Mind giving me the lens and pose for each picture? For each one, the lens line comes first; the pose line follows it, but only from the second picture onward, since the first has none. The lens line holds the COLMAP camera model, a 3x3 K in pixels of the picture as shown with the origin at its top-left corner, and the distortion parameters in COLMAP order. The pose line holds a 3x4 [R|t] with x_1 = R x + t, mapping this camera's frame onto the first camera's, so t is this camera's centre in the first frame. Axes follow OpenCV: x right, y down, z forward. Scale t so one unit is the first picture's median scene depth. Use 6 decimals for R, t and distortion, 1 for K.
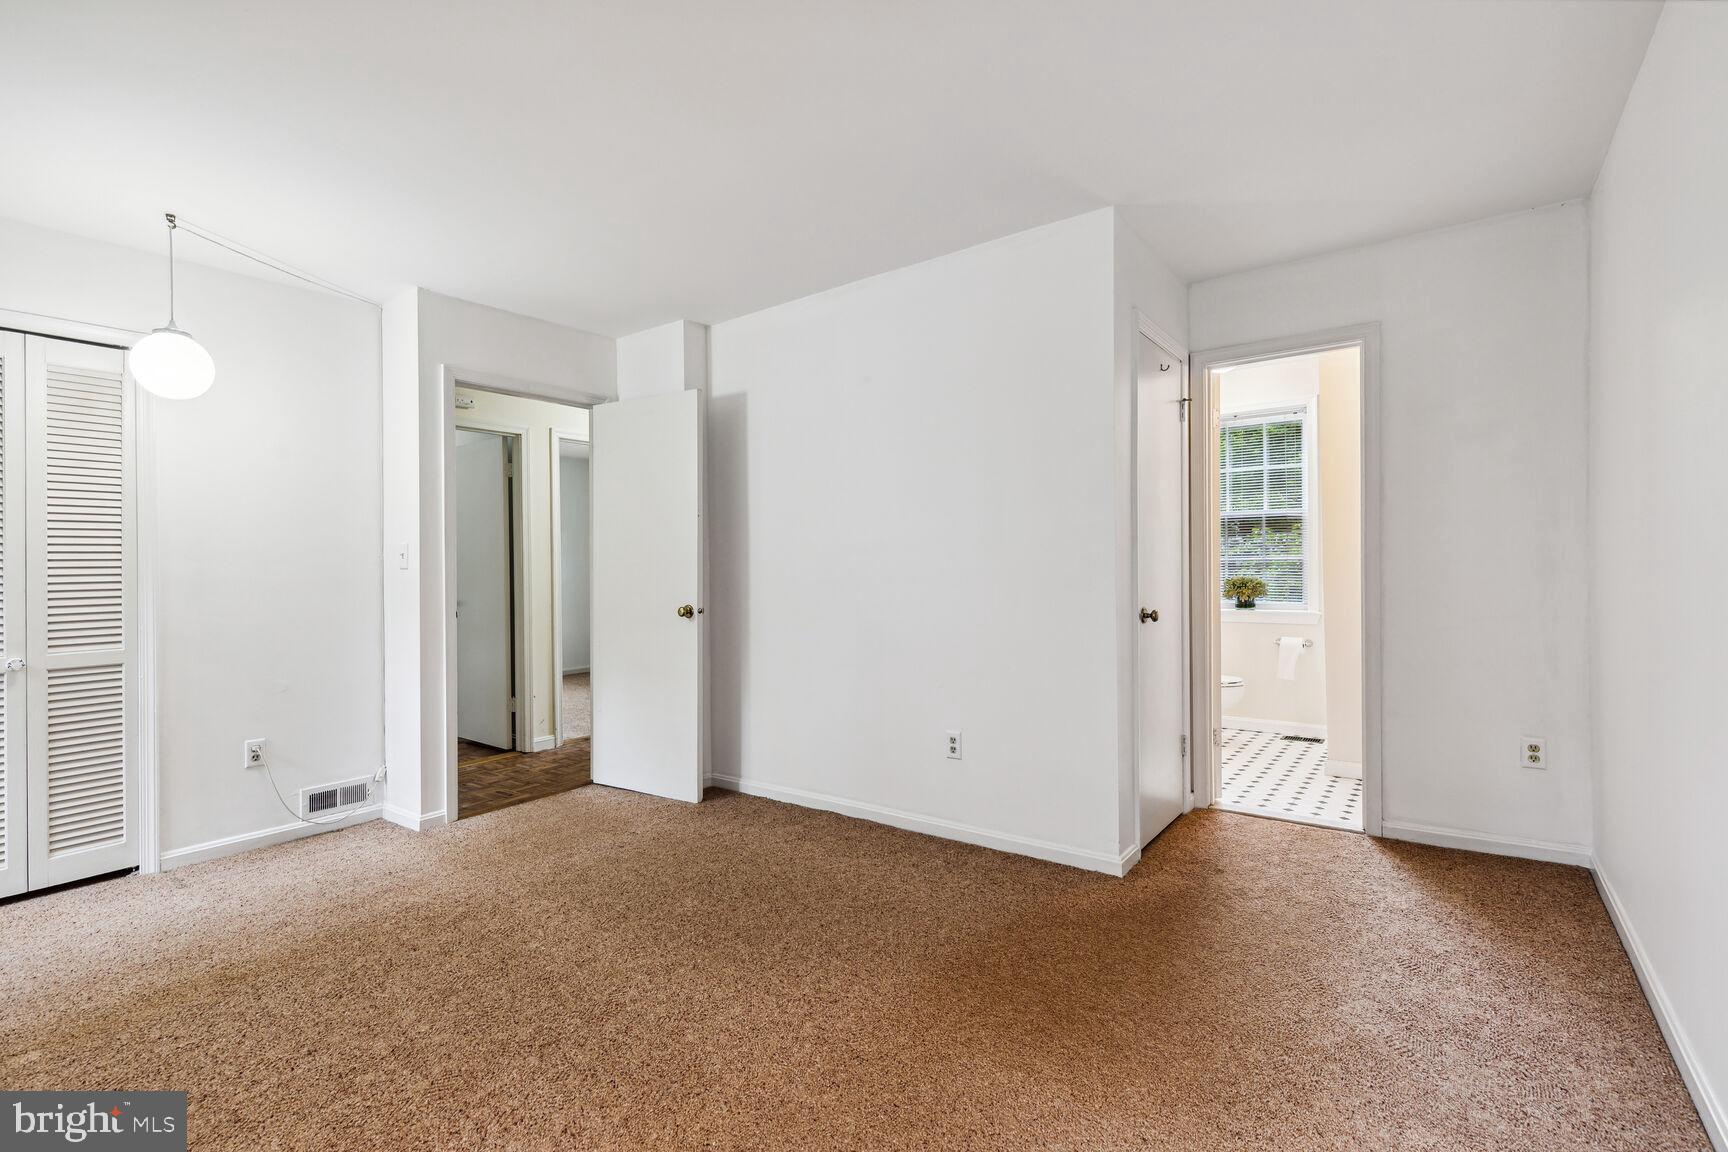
lens RADIAL K [[781.6, 0, 866.7], [0, 781.6, 571.6], [0, 0, 1]] dist [0.001753, 0.000360]
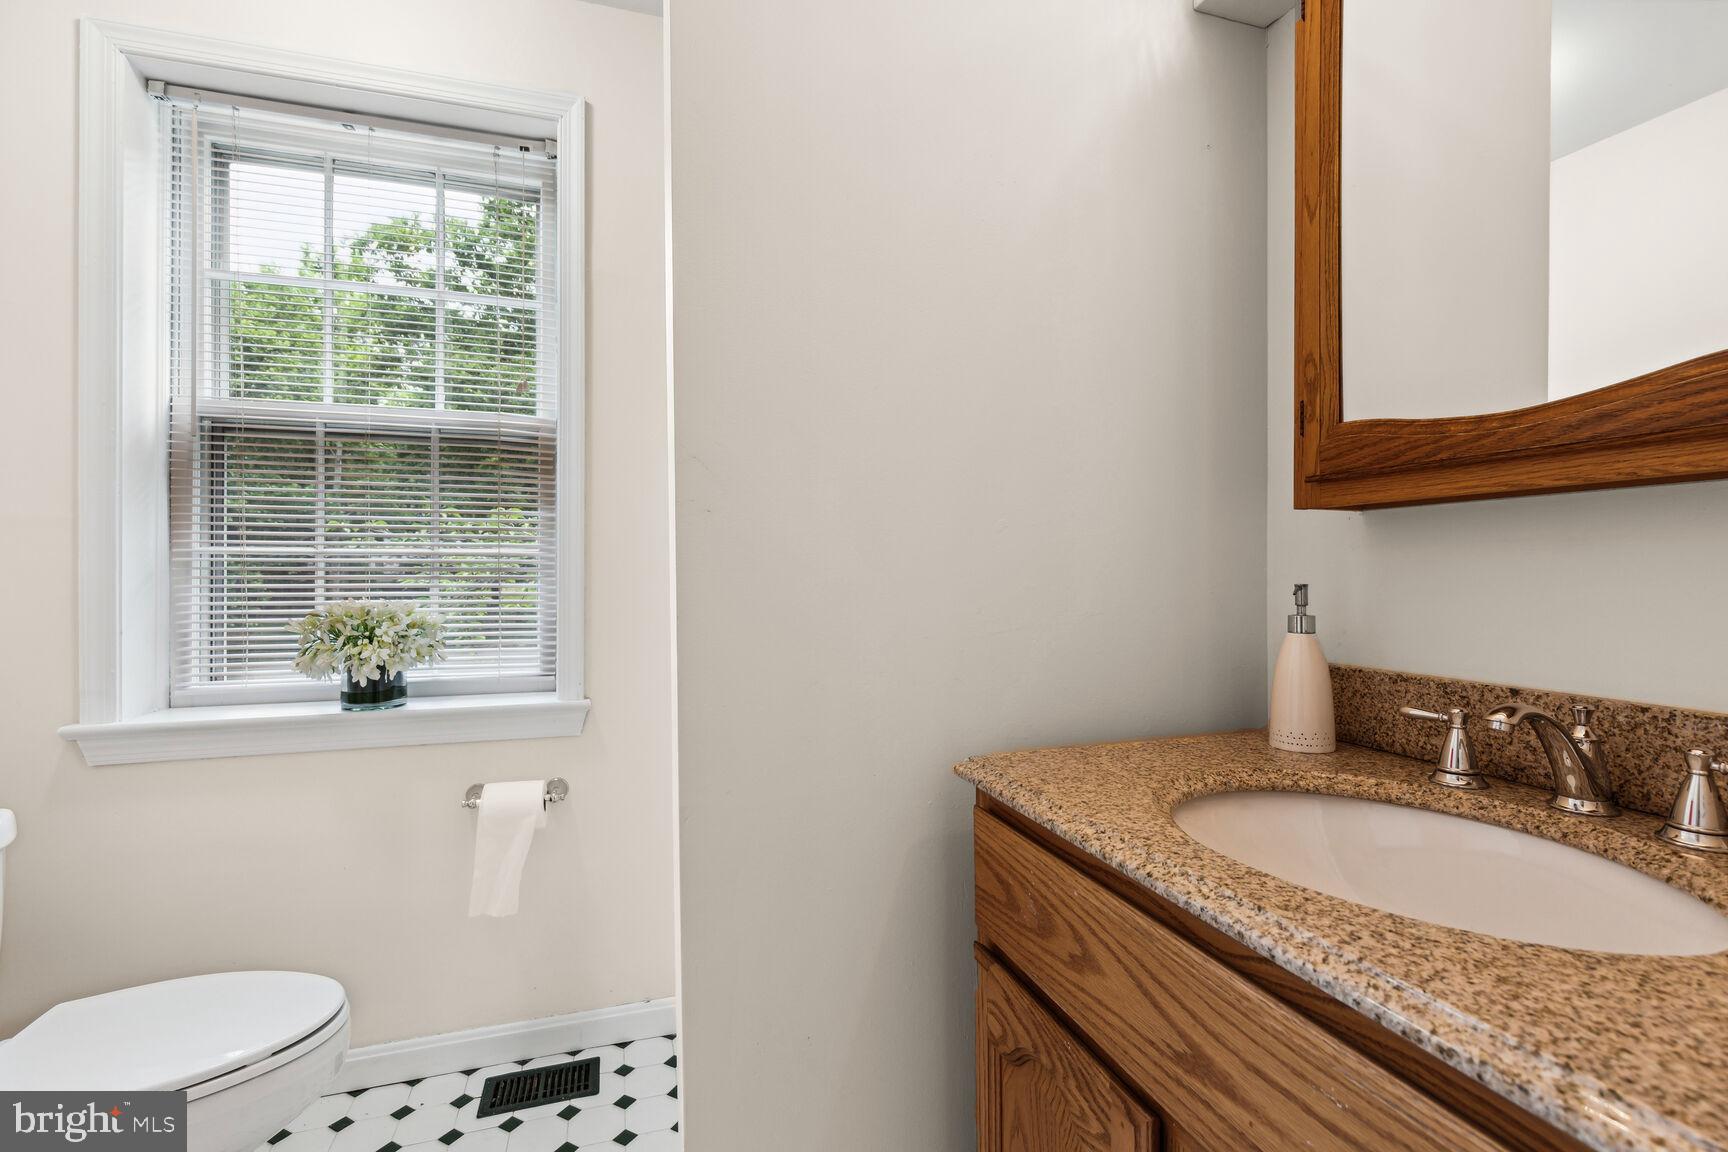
lens RADIAL K [[781.6, 0, 865.7], [0, 781.6, 581.4], [0, 0, 1]] dist [0.001753, 0.000360]
pose [[0.576966, 0.009640, 0.816711, 0.350986], [-0.002944, 0.999948, -0.009723, 0.000001], [-0.816763, 0.003205, 0.576965, 0.673159]]
